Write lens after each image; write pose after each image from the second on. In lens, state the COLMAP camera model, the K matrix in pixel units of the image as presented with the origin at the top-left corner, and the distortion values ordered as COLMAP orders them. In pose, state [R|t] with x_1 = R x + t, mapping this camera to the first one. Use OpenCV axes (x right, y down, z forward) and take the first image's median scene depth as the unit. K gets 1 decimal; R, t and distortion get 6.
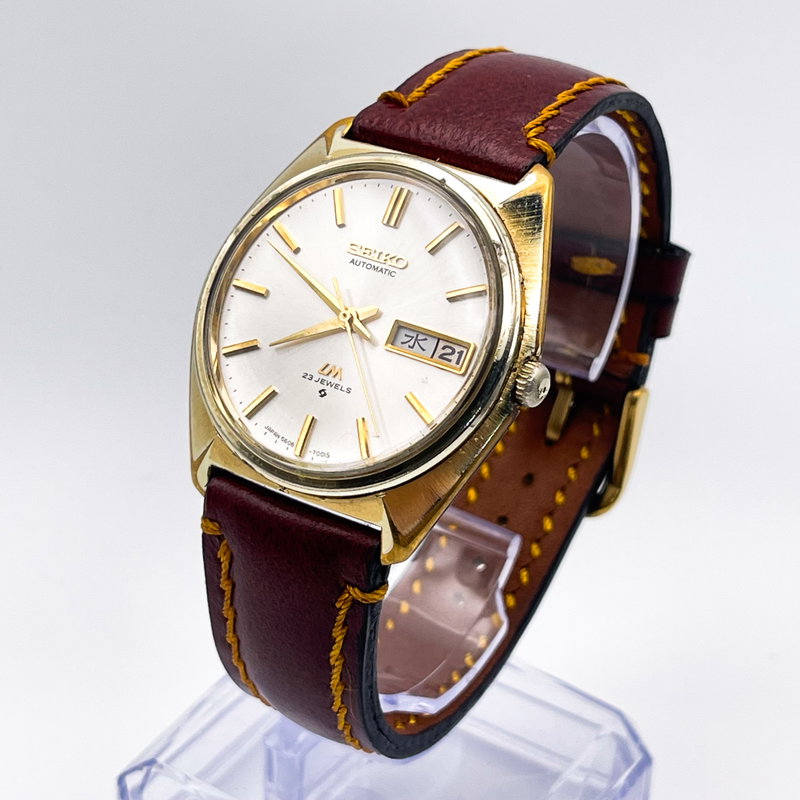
lens RADIAL K [[2129.1, 0, 400.1], [0, 2129.1, 338.6], [0, 0, 1]] dist [0.286570, -0.072086]
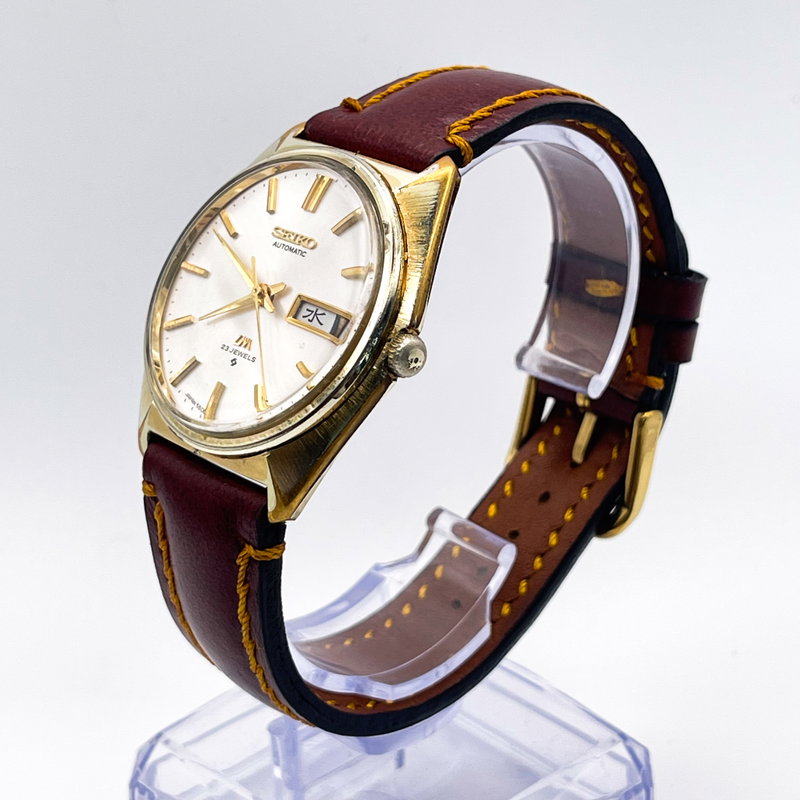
lens RADIAL K [[2129.1, 0, 400.1], [0, 2129.1, 338.6], [0, 0, 1]] dist [0.286570, -0.072086]
pose [[0.965851, 0.031924, -0.257125, 0.311693], [-0.053711, 0.995493, -0.078157, 0.090640], [0.253471, 0.089299, 0.963212, -0.015006]]
